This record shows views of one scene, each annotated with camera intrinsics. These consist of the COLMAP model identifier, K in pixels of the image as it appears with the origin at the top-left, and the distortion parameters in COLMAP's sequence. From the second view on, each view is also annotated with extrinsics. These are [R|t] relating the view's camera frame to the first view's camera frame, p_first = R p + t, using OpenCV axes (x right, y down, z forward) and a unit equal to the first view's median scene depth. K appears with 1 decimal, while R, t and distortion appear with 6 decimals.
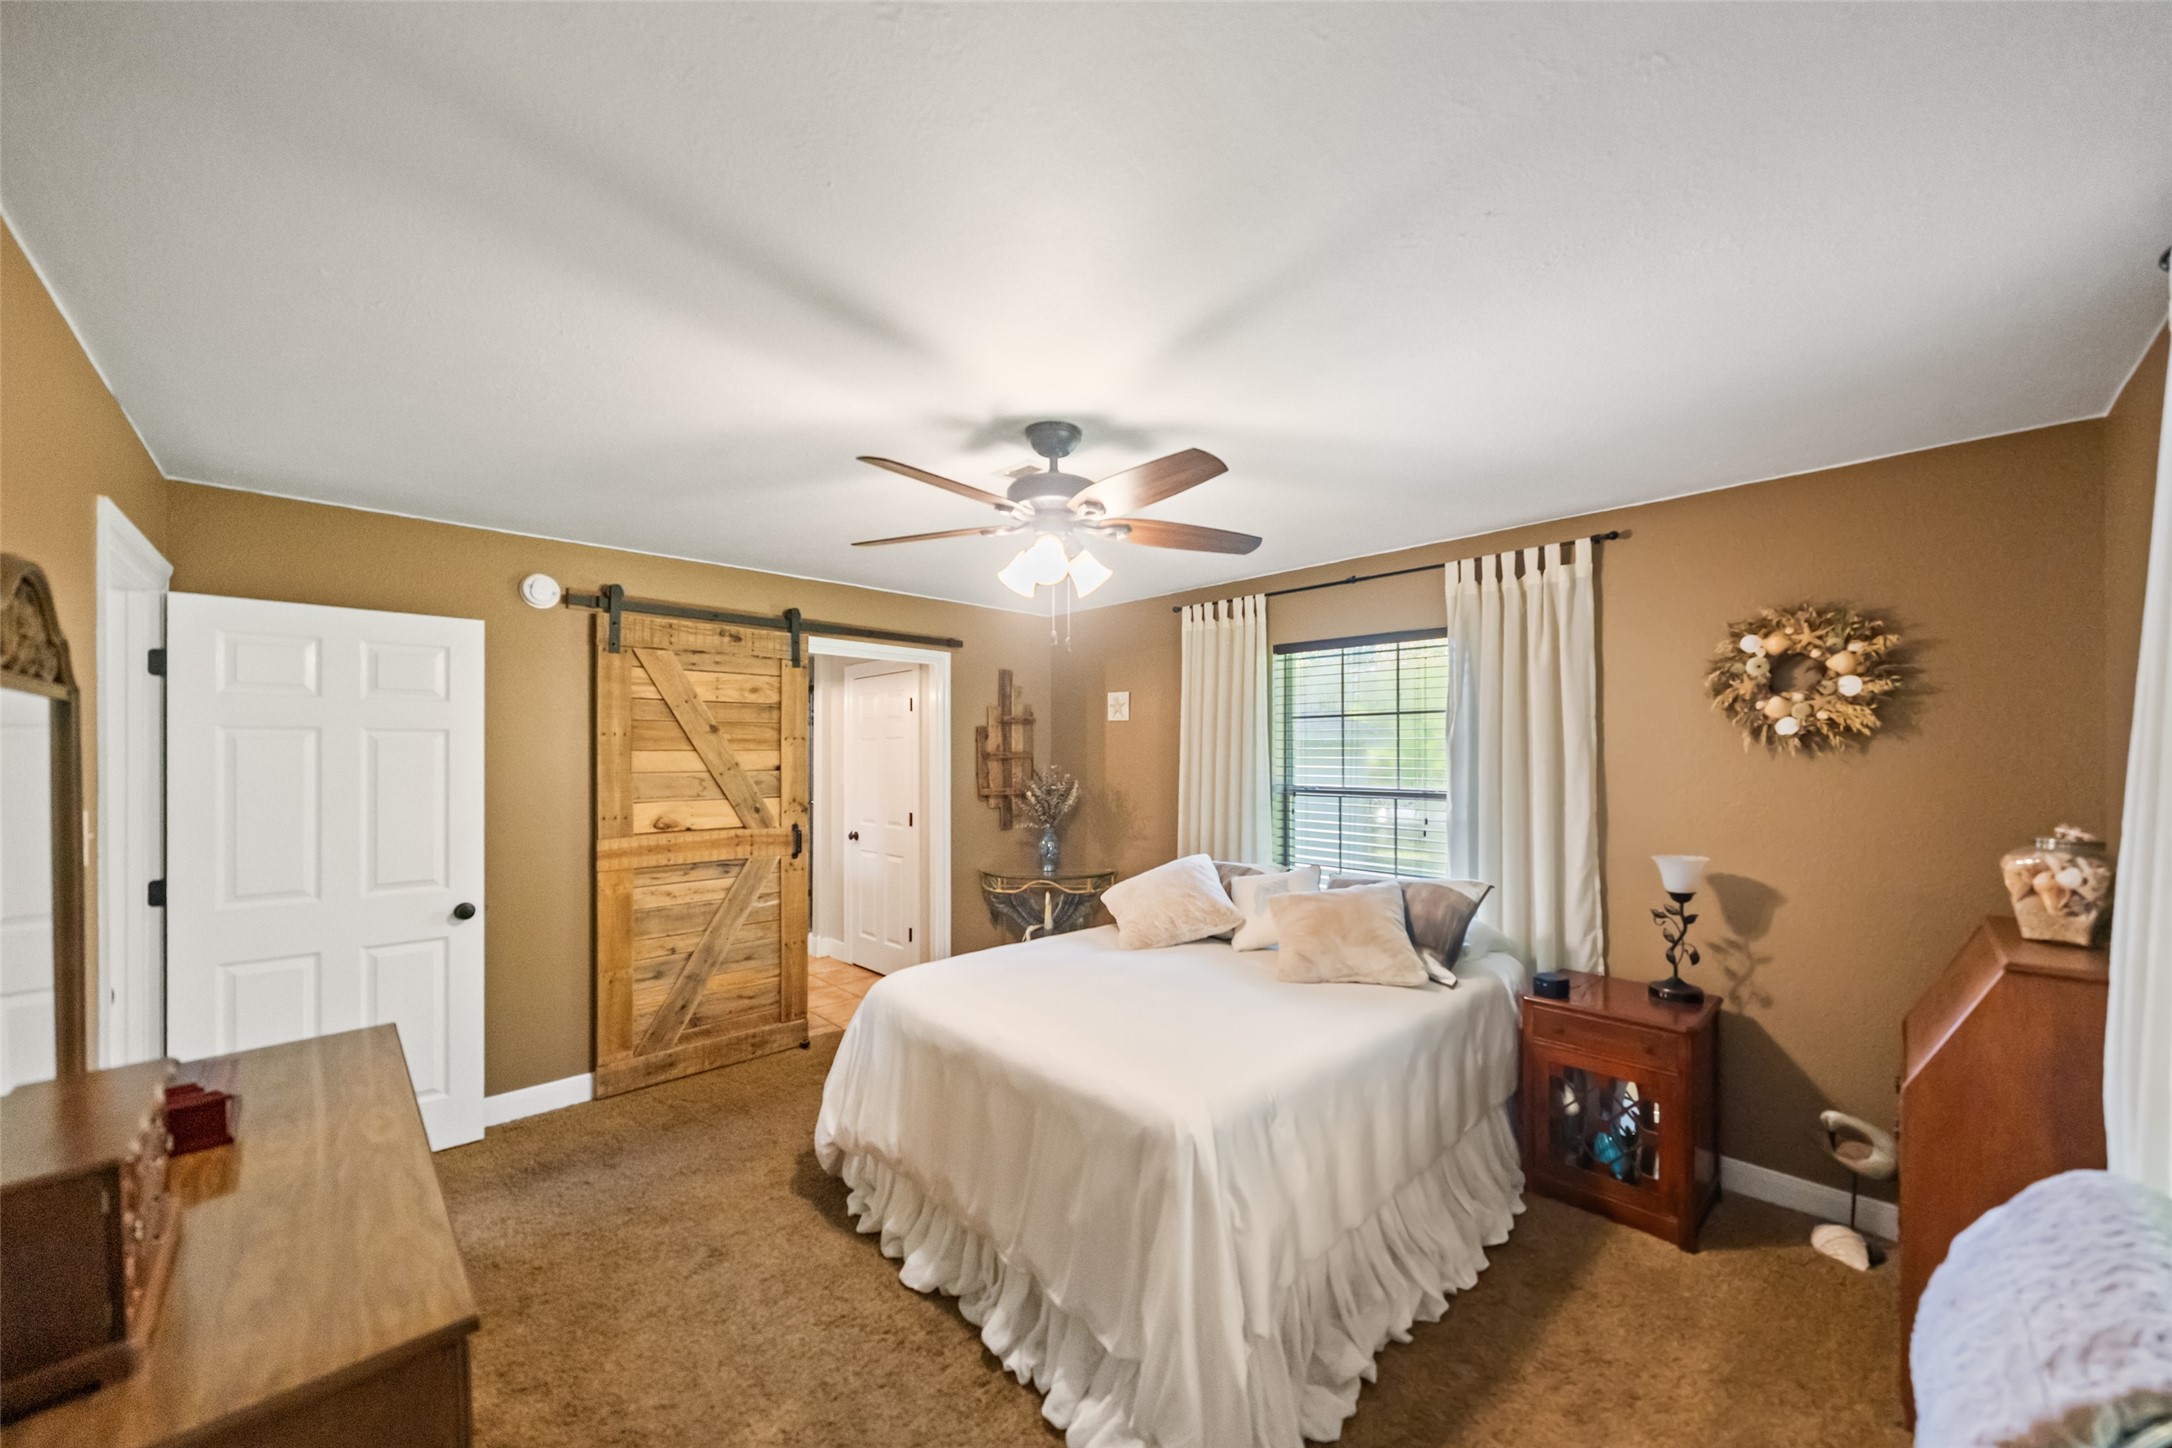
lens RADIAL K [[783.8, 0, 1085.3], [0, 783.8, 739.0], [0, 0, 1]] dist [0.000624, 0.000148]
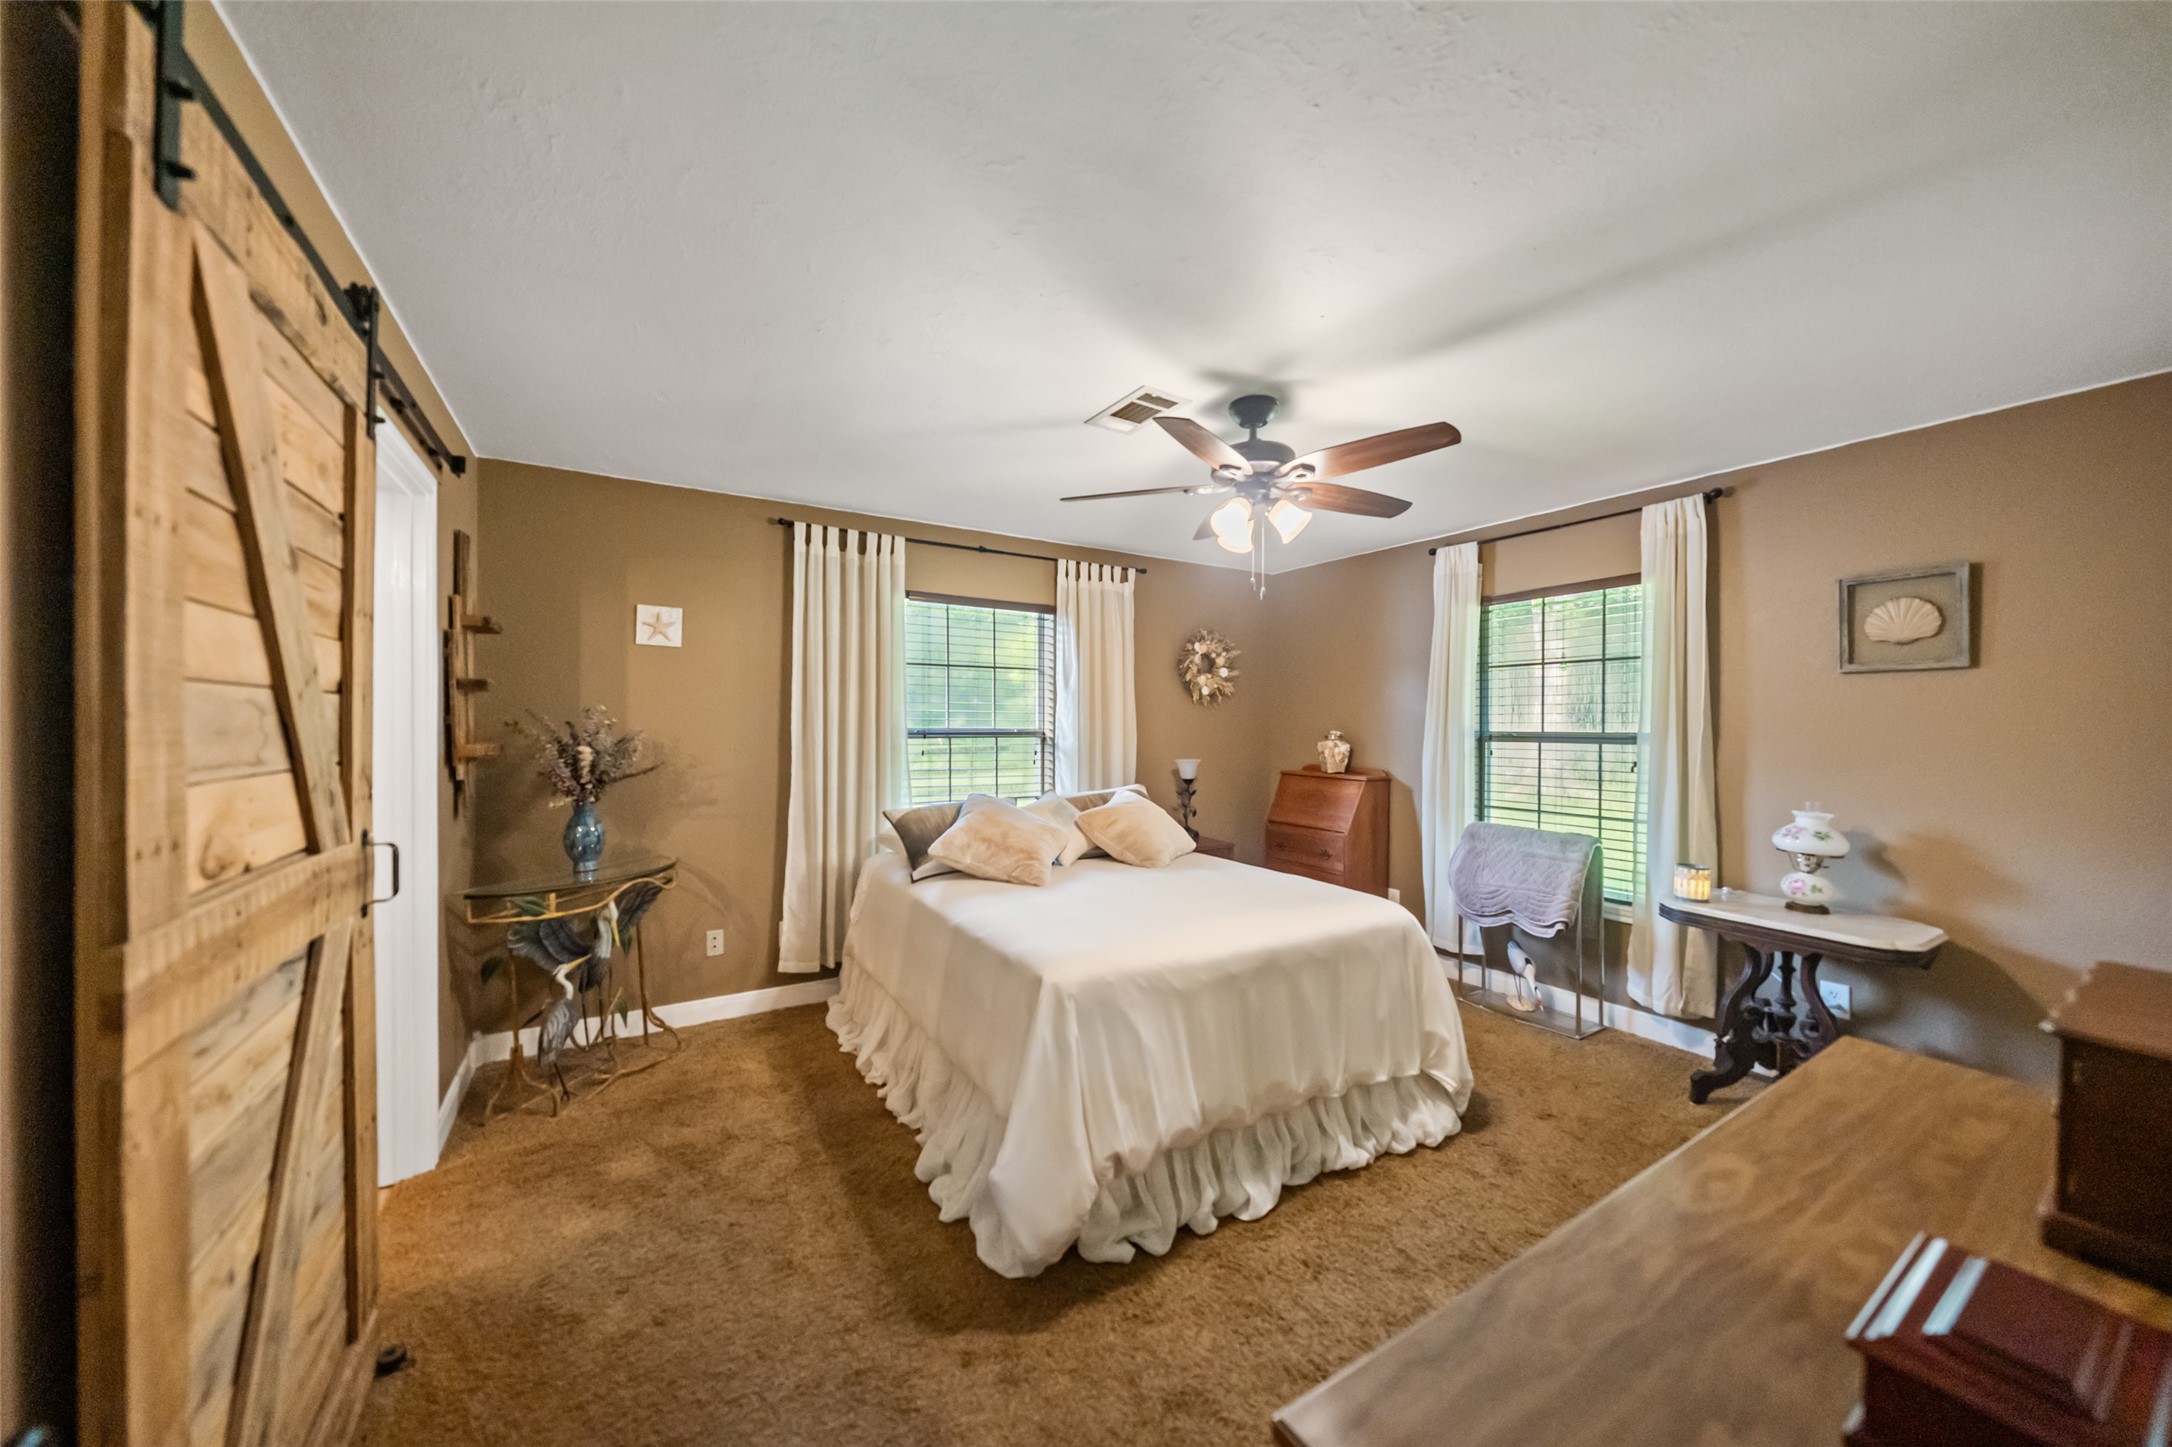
lens RADIAL K [[752.1, 0, 1090.9], [0, 752.1, 713.4], [0, 0, 1]] dist [-0.001206, -0.000118]
pose [[0.219907, 0.015616, 0.975396, -1.003229], [-0.023923, 0.999657, -0.010611, 0.067546], [-0.975227, -0.021001, 0.220205, 0.845484]]
